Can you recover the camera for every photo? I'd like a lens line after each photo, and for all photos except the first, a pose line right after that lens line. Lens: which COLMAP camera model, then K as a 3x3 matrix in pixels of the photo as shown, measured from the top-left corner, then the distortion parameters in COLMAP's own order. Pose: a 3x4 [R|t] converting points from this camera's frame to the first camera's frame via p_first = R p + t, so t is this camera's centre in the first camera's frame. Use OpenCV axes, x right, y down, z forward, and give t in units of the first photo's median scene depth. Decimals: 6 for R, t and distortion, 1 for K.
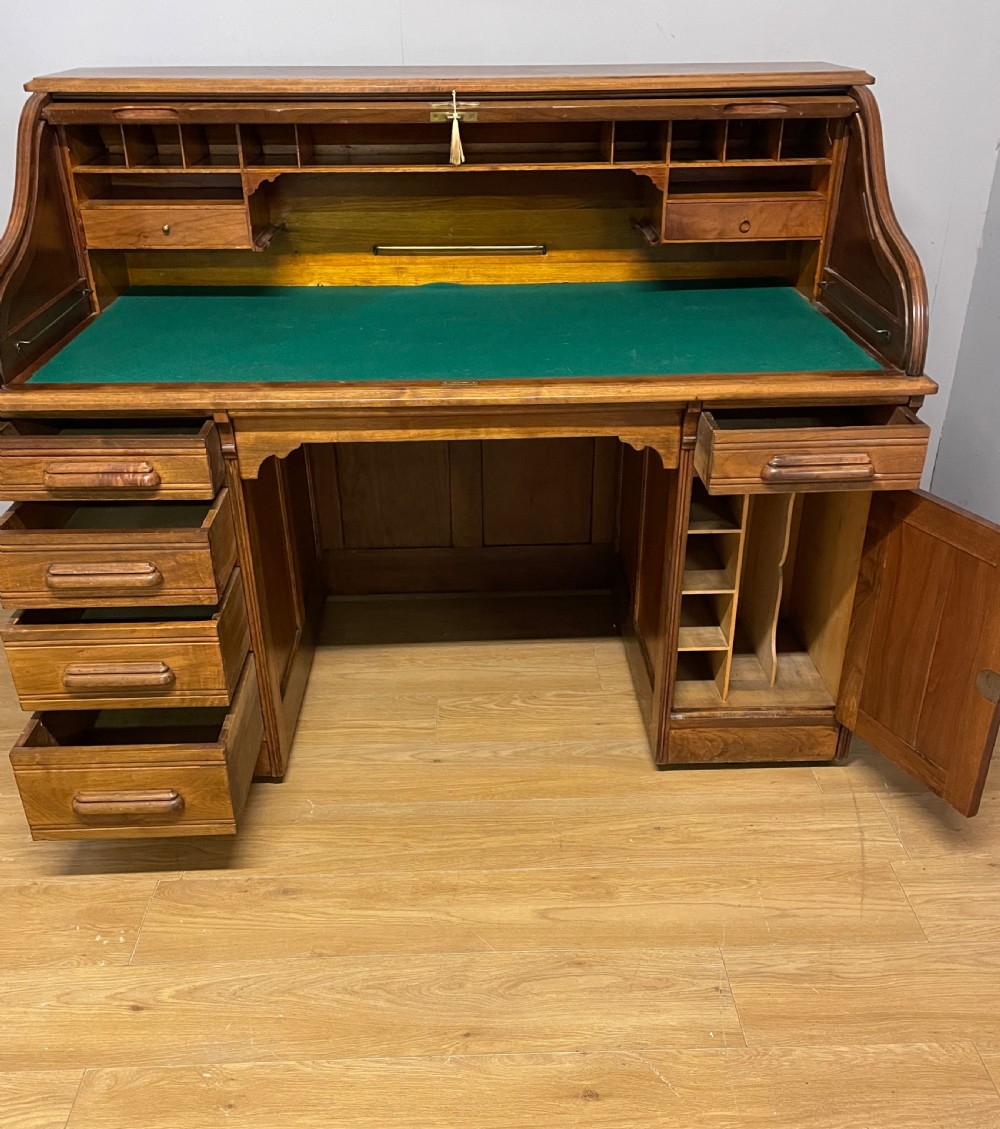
lens RADIAL K [[1096.6, 0, 505.8], [0, 1096.6, 638.2], [0, 0, 1]] dist [0.052223, 0.000000]
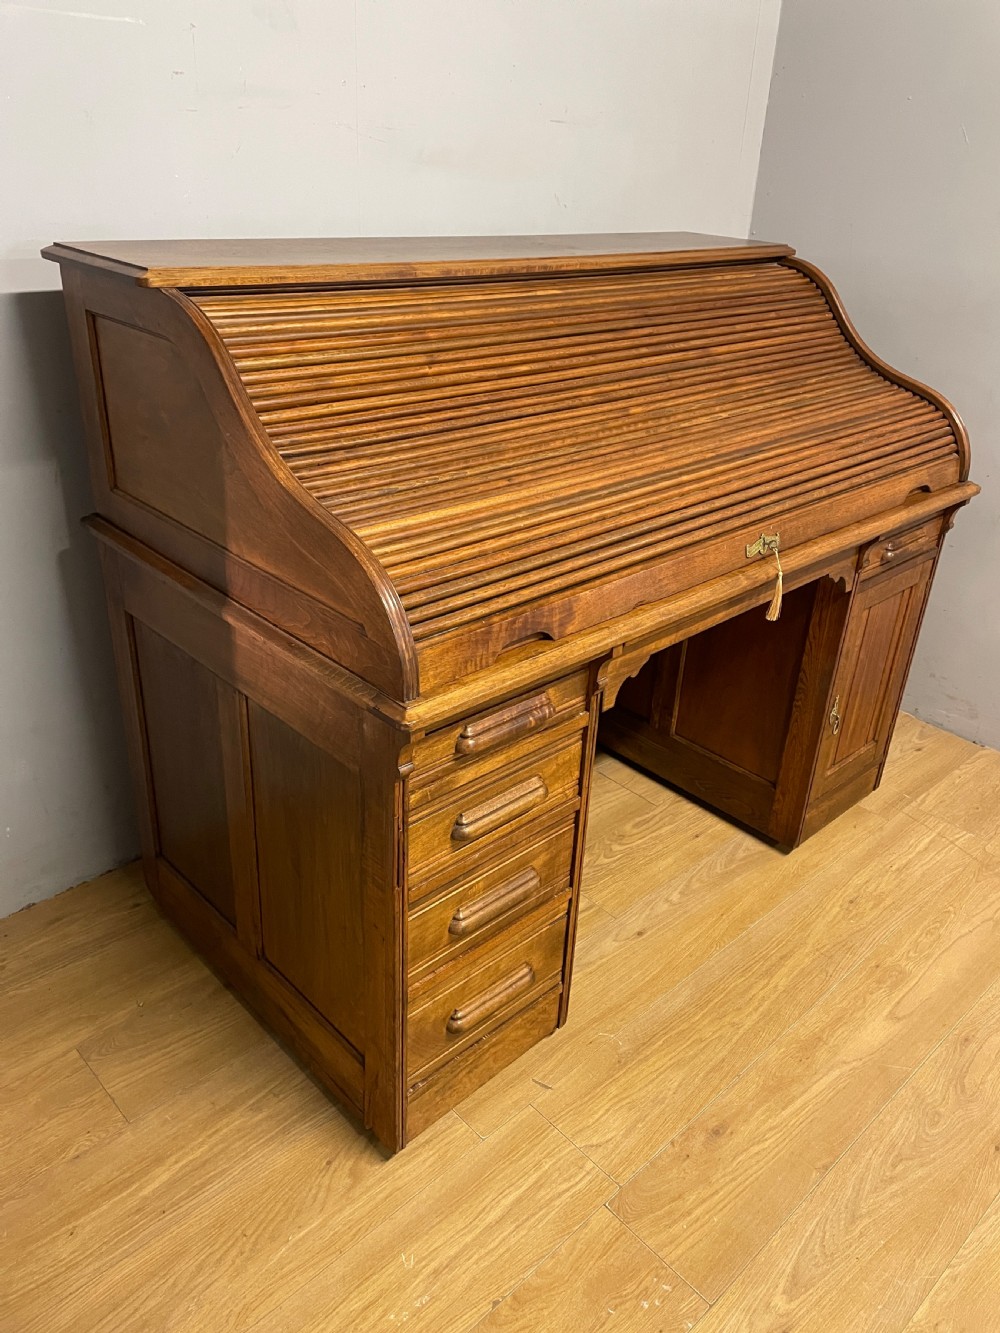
lens RADIAL K [[1009.1, 0, 519.3], [0, 1009.1, 648.4], [0, 0, 1]] dist [0.087901, -0.108946]
pose [[0.738288, -0.256233, 0.623919, -0.734050], [0.284179, 0.957088, 0.056788, -0.242772], [-0.611697, 0.135379, 0.779423, 0.380647]]
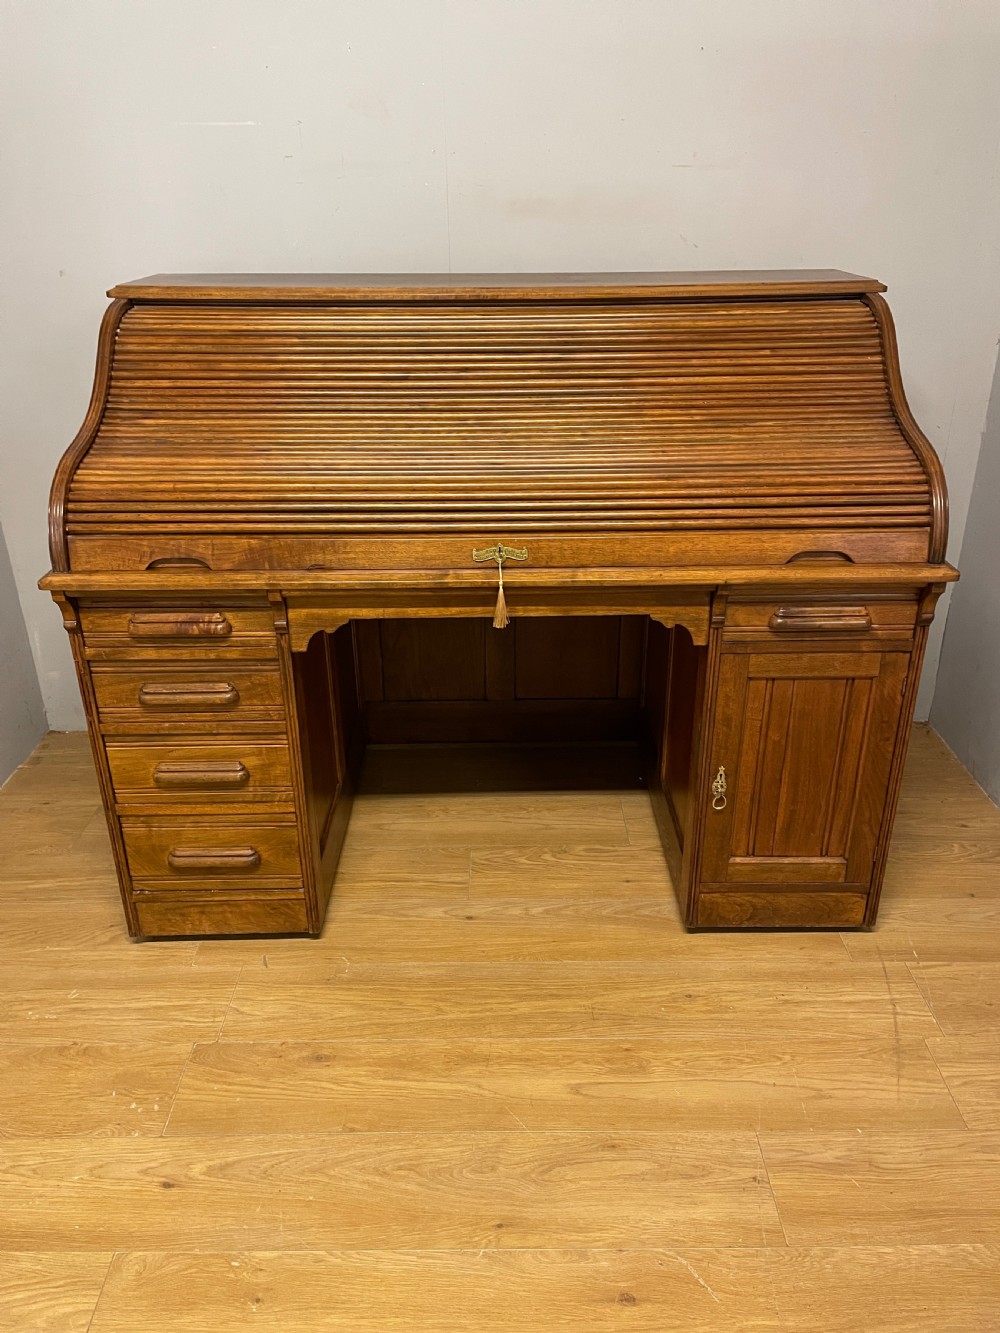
lens RADIAL K [[1009.1, 0, 502.5], [0, 1009.1, 650.7], [0, 0, 1]] dist [0.087901, -0.108946]
pose [[0.999616, 0.010827, -0.025525, -0.012498], [-0.013328, 0.994904, -0.099945, -0.048374], [0.024313, 0.100247, 0.994665, 0.037805]]
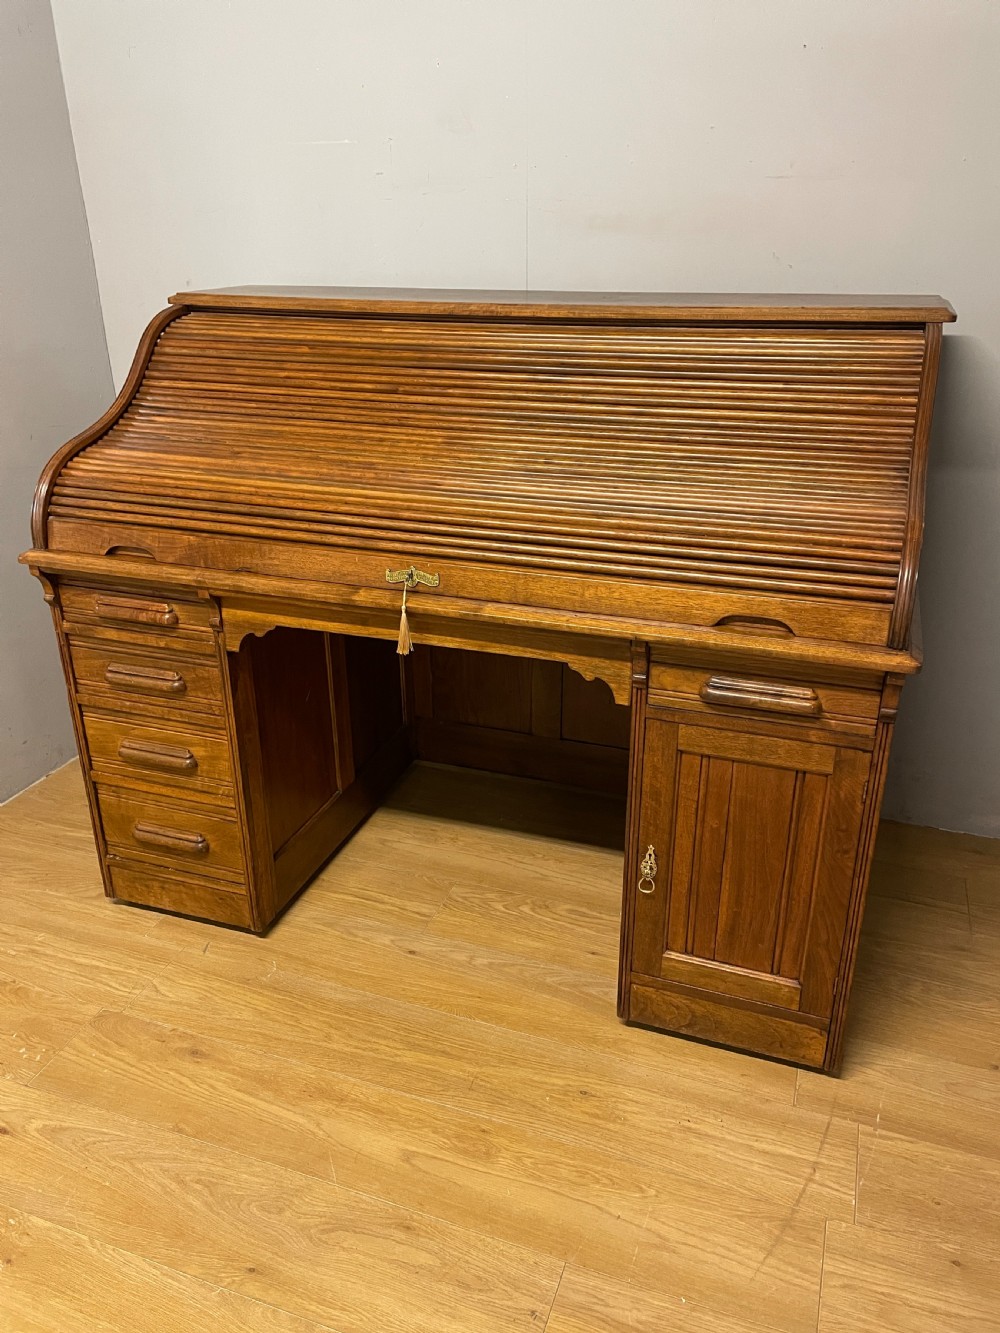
lens RADIAL K [[1009.1, 0, 494.3], [0, 1009.1, 655.5], [0, 0, 1]] dist [0.087901, -0.108946]
pose [[0.929334, 0.145961, -0.339166, 0.318689], [-0.185609, 0.978731, -0.087379, -0.095878], [0.319199, 0.144157, 0.936660, 0.148856]]
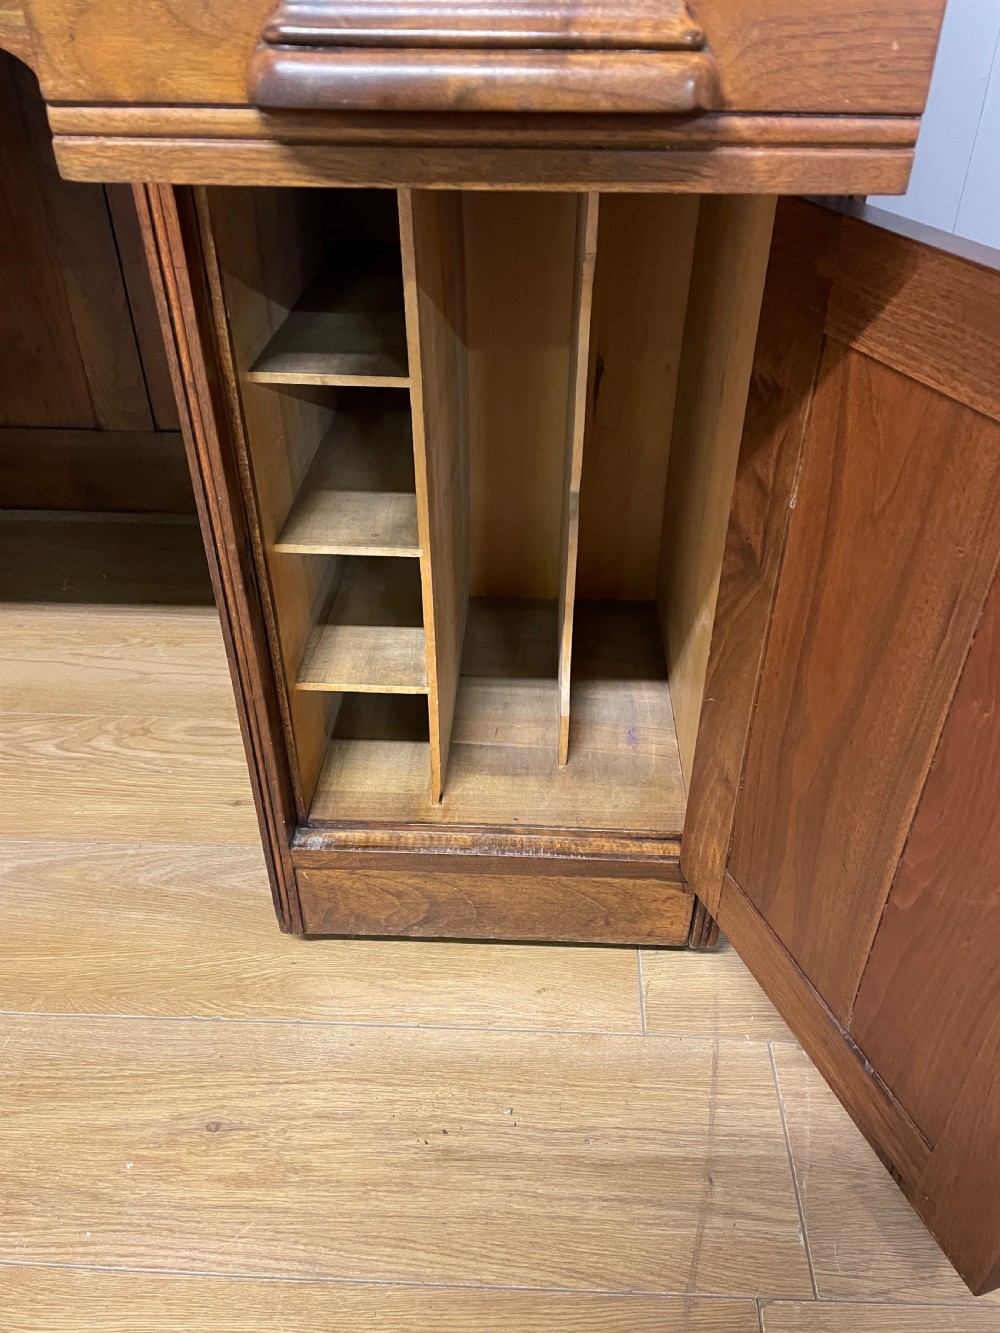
lens RADIAL K [[1009.1, 0, 521.6], [0, 1009.1, 661.9], [0, 0, 1]] dist [0.087901, -0.108946]
pose [[0.997739, 0.052744, -0.041657, 0.273022], [-0.048024, 0.993083, 0.107148, -0.046523], [0.047020, -0.104905, 0.993370, 0.682708]]
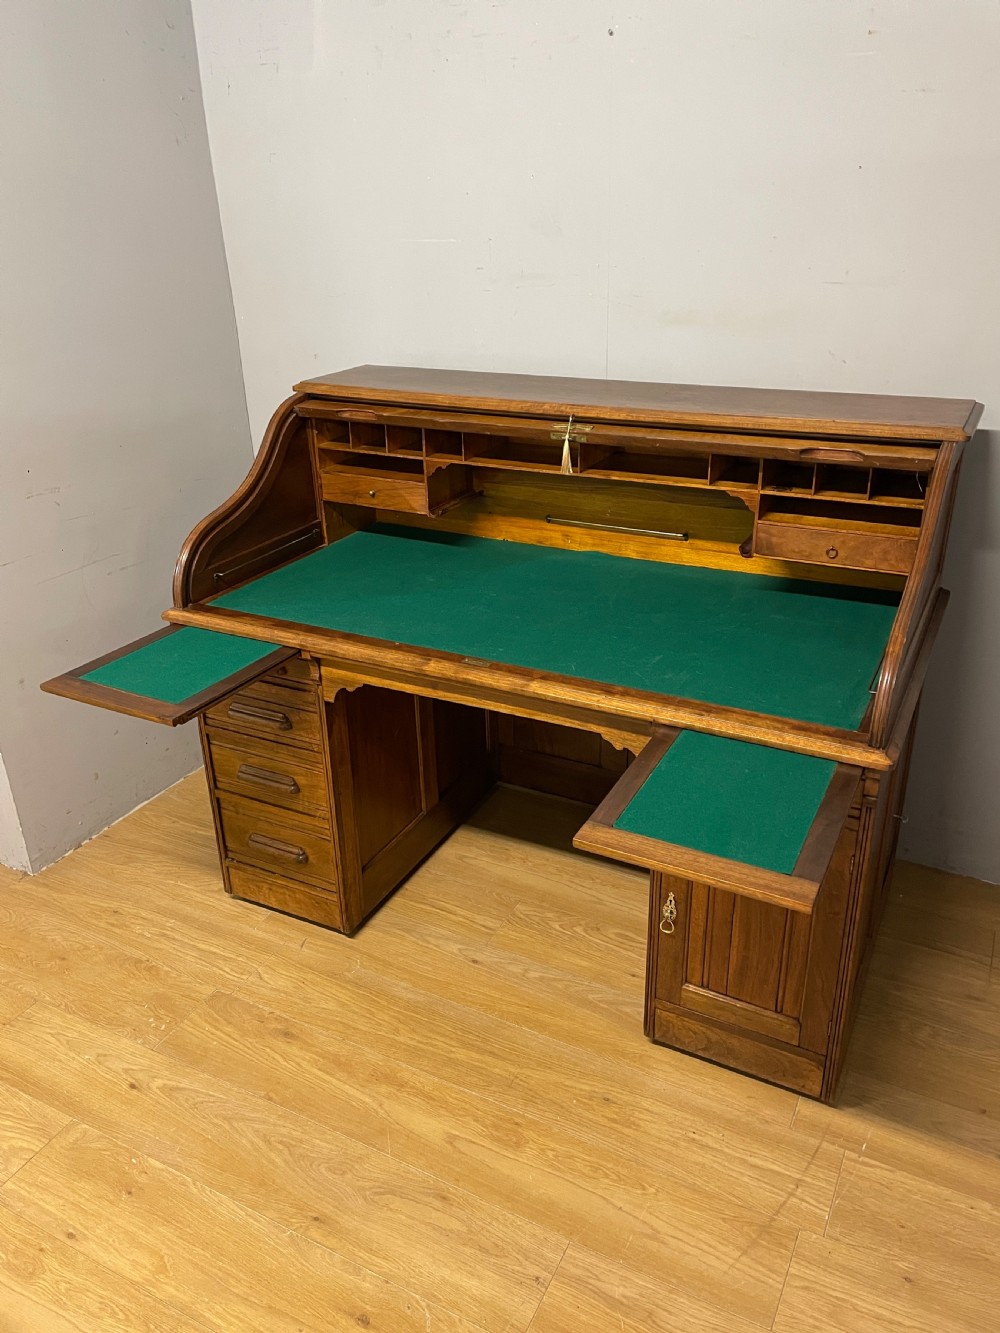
lens RADIAL K [[1009.1, 0, 505.3], [0, 1009.1, 651.7], [0, 0, 1]] dist [0.087901, -0.108946]
pose [[0.873808, 0.188751, -0.448144, 0.432485], [-0.232344, 0.971647, -0.043791, -0.185554], [0.427173, 0.142389, 0.892888, 0.031819]]
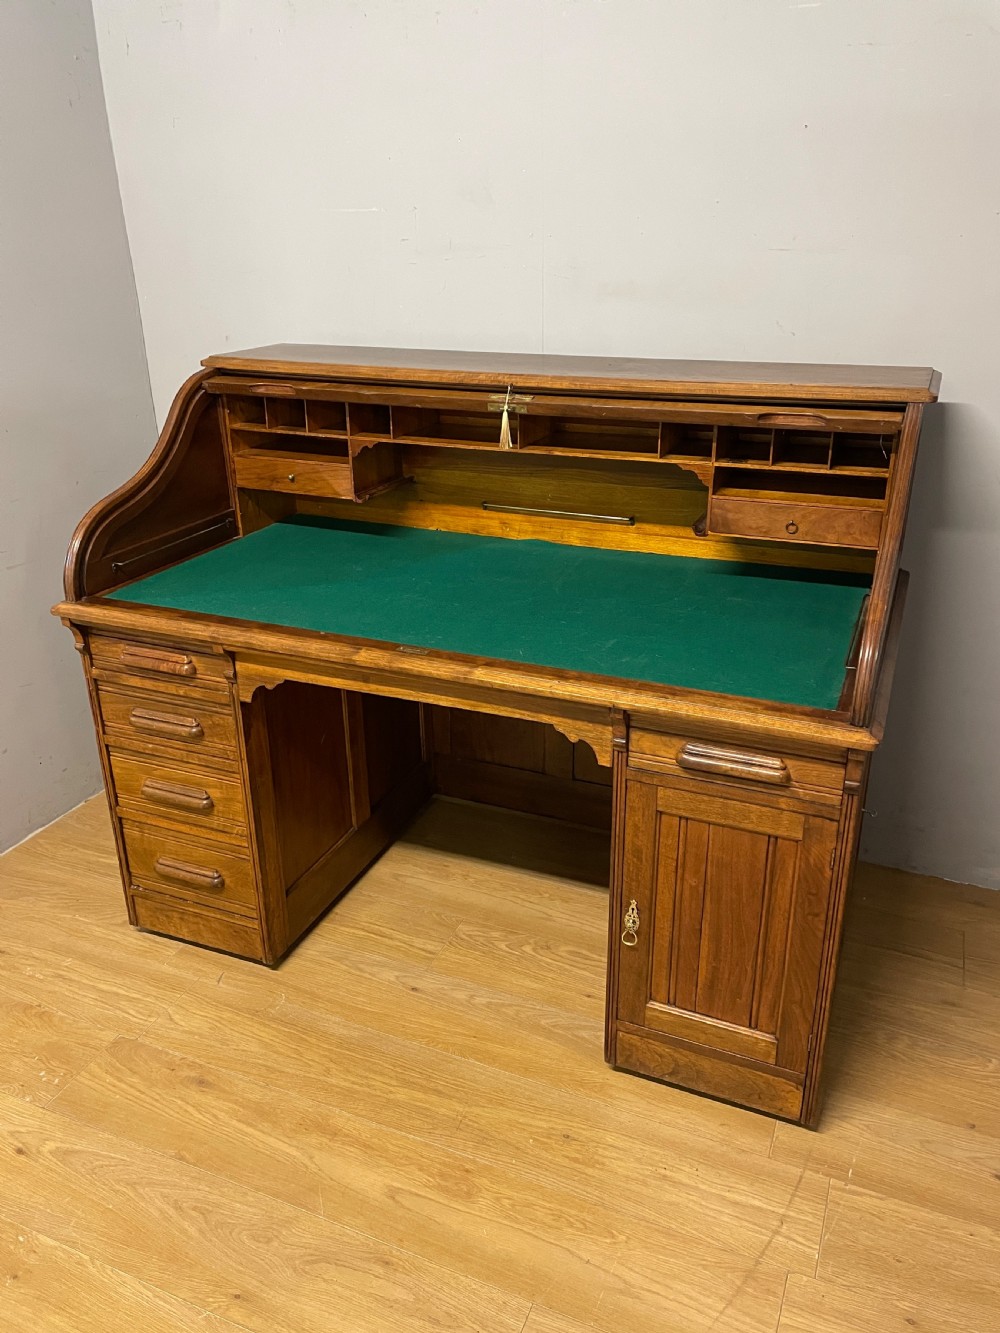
lens RADIAL K [[1009.1, 0, 509.7], [0, 1009.1, 647.4], [0, 0, 1]] dist [0.087901, -0.108946]
pose [[0.909855, 0.157368, -0.383926, 0.383735], [-0.207332, 0.973921, -0.092148, -0.150001], [0.359413, 0.163442, 0.918754, 0.120632]]
